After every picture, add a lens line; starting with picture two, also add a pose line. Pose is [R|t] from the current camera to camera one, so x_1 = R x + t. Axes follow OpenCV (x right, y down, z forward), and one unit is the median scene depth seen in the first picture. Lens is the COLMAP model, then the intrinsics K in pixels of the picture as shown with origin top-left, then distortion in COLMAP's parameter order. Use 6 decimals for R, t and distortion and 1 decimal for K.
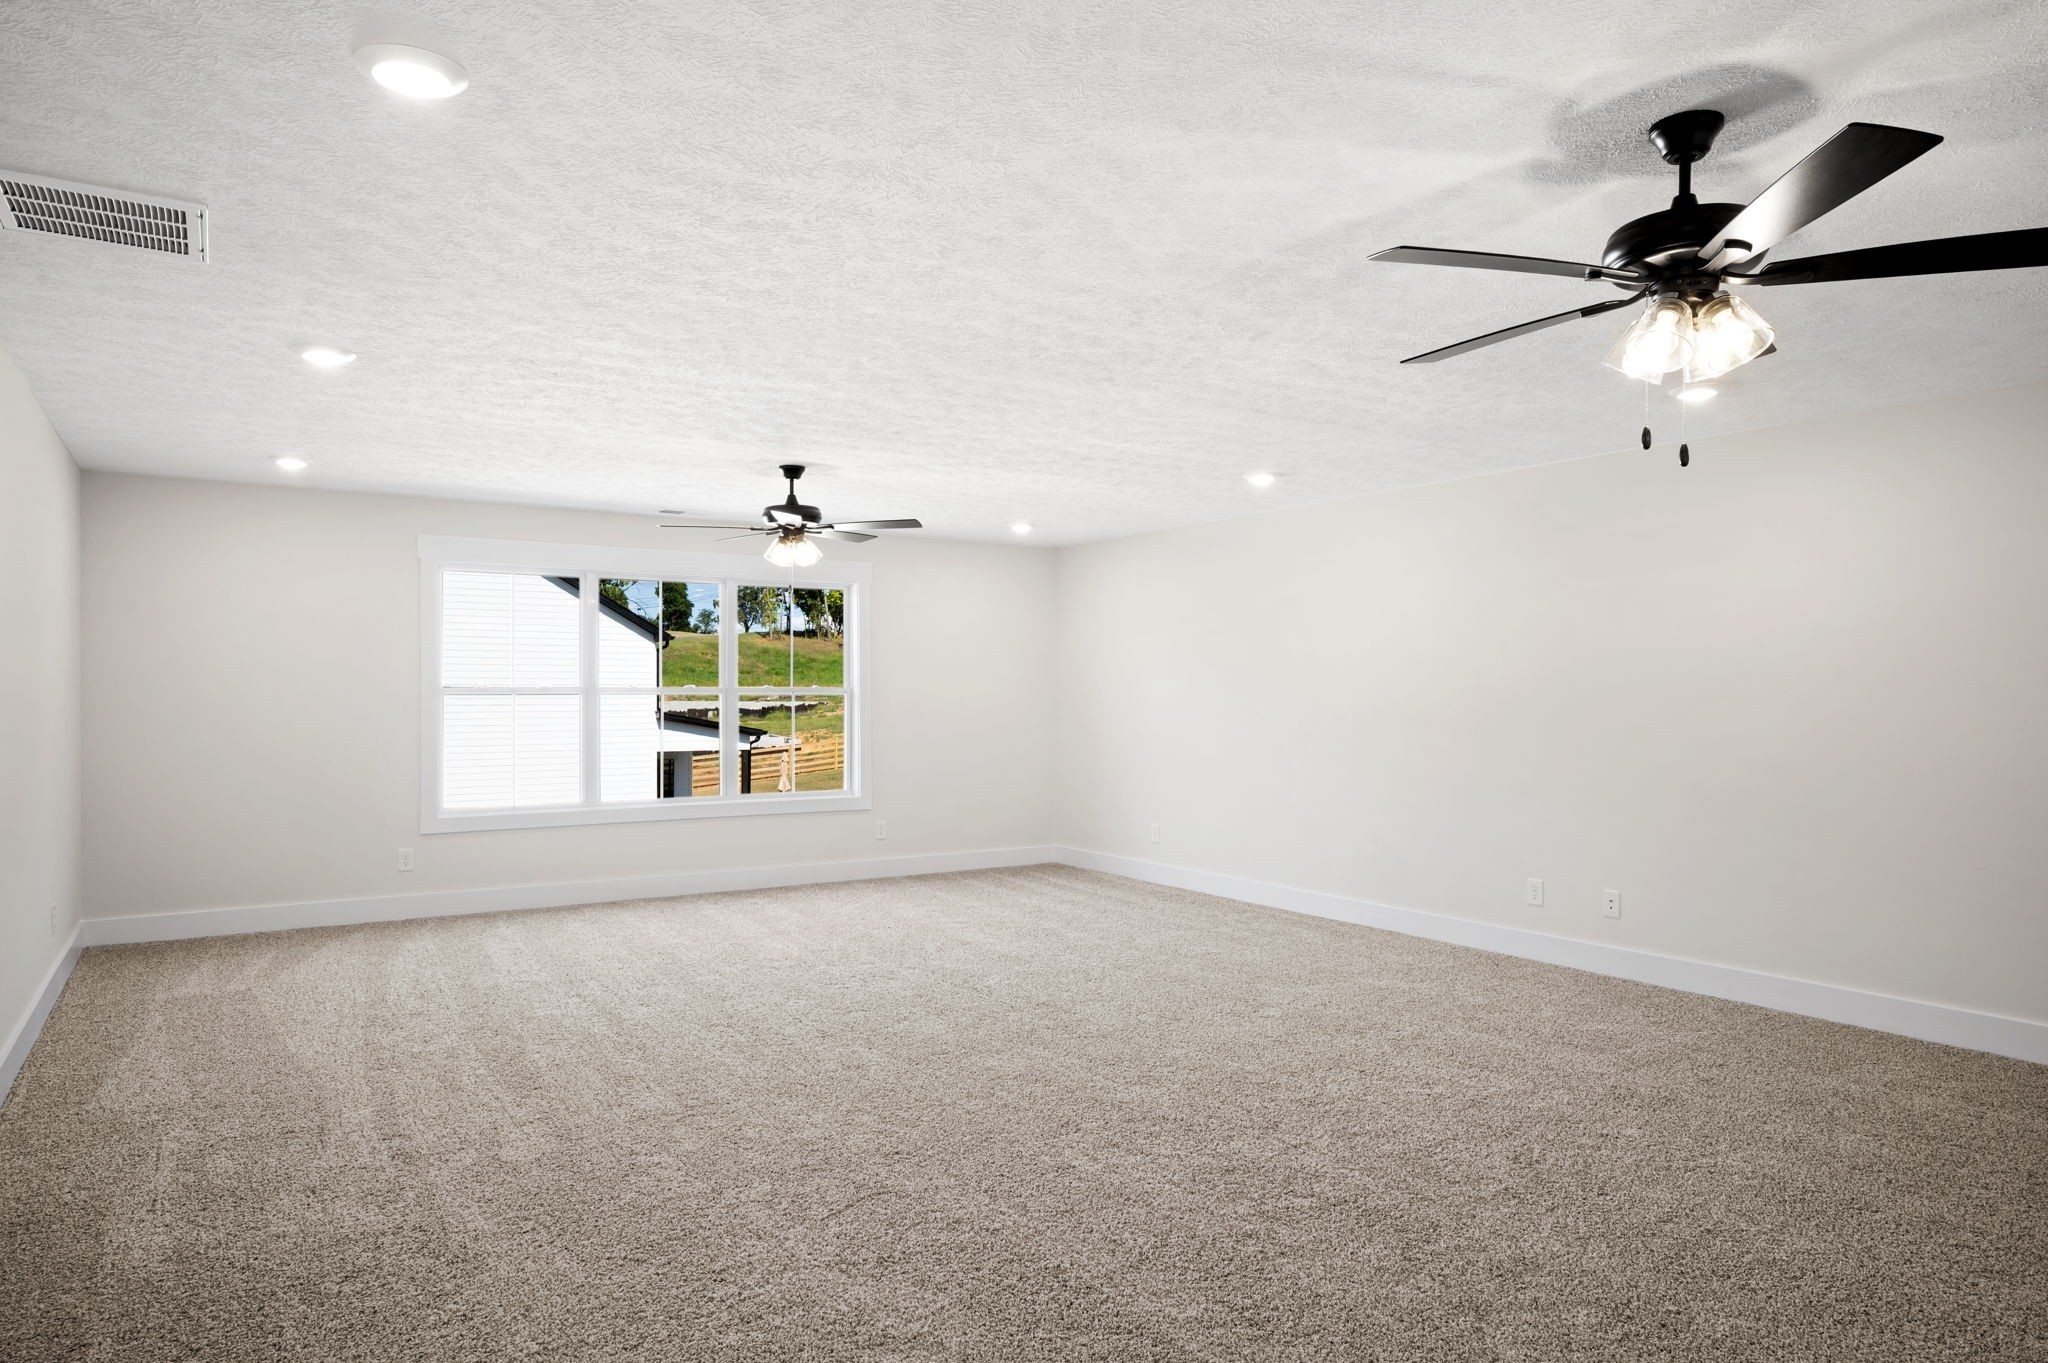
lens RADIAL K [[1256.0, 0, 1024.0], [0, 1256.0, 681.5], [0, 0, 1]] dist [-0.004600, -0.001161]
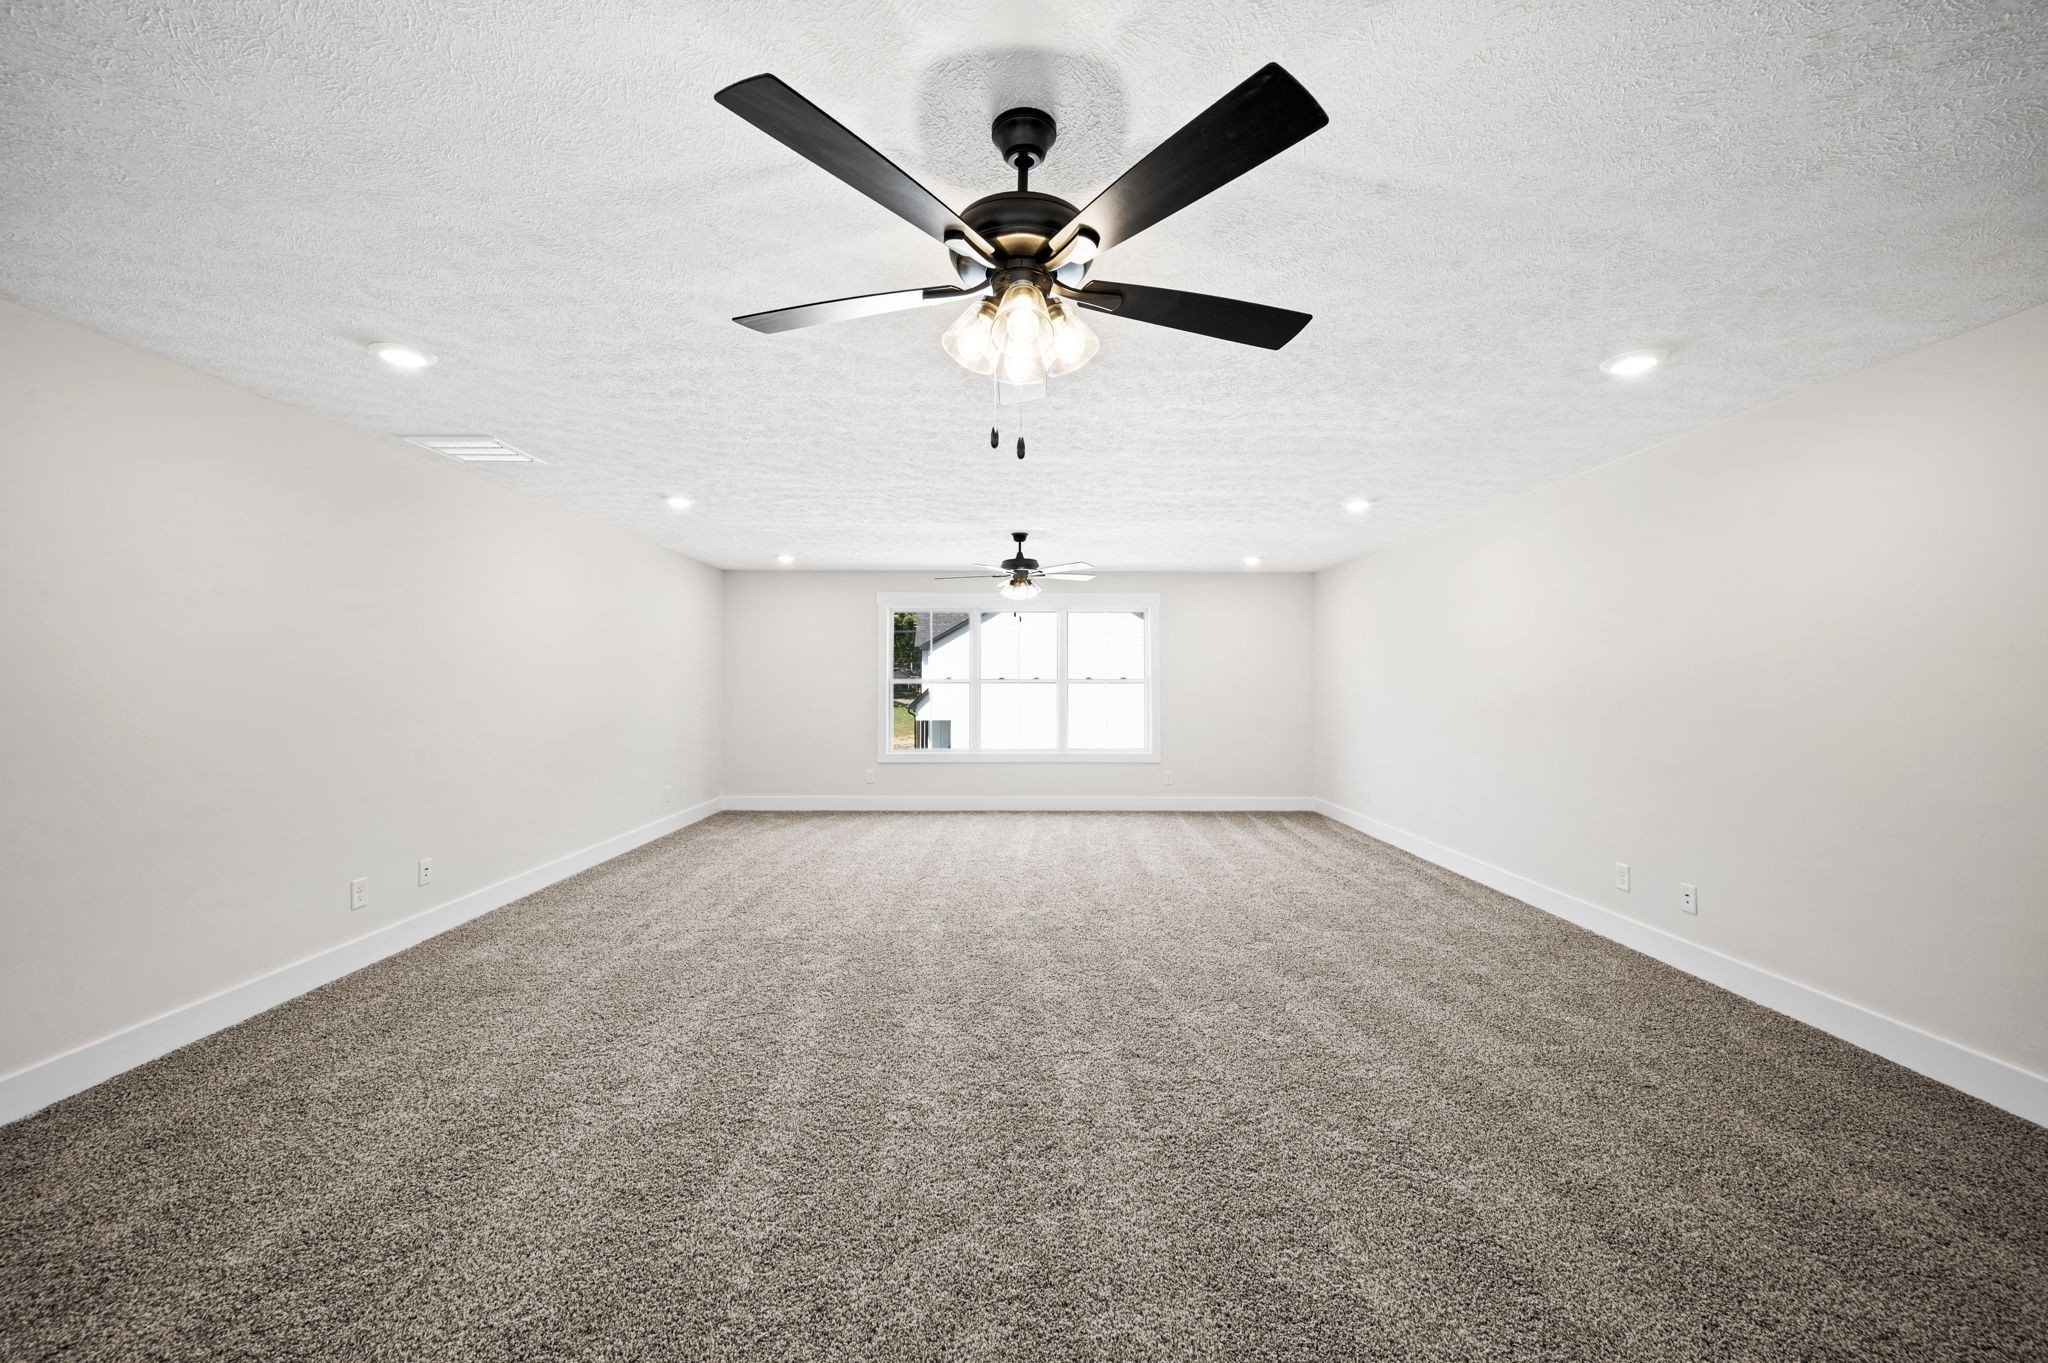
lens RADIAL K [[813.6, 0, 1025.0], [0, 813.6, 661.8], [0, 0, 1]] dist [-0.000431, -0.000041]
pose [[0.837195, -0.013687, -0.546733, 0.497096], [0.003690, 0.999805, -0.019379, 0.005495], [0.546892, 0.014207, 0.837083, 0.242320]]
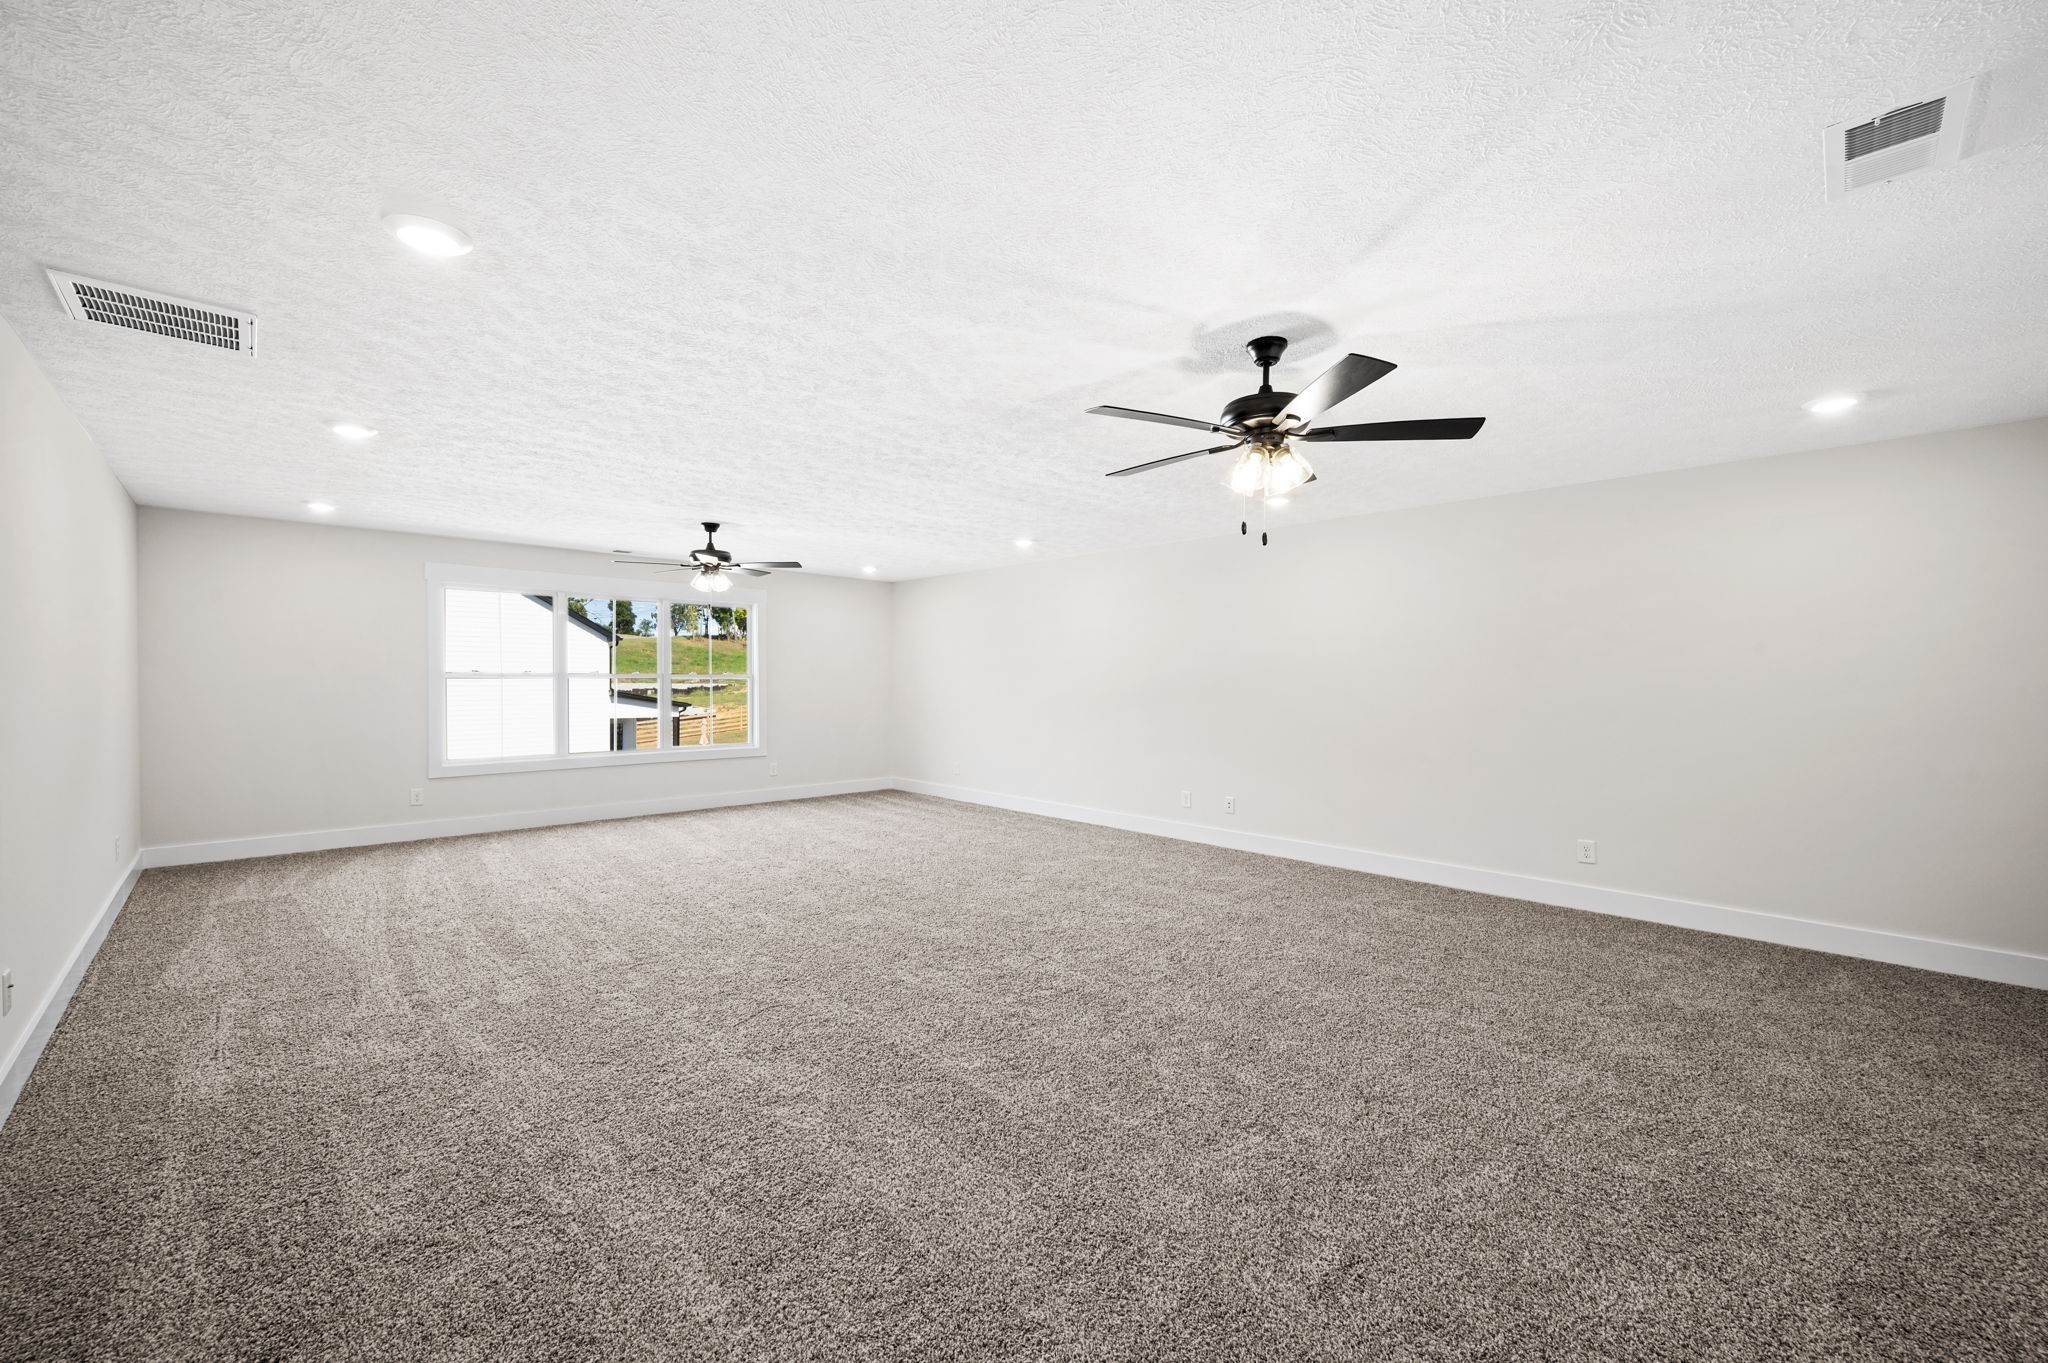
lens RADIAL K [[824.1, 0, 1029.7], [0, 824.1, 687.8], [0, 0, 1]] dist [-0.001337, 0.000018]
pose [[0.982079, 0.000346, 0.188469, 0.001096], [-0.004127, 0.999798, 0.019668, 0.000991], [-0.188424, -0.020093, 0.981882, -0.030513]]
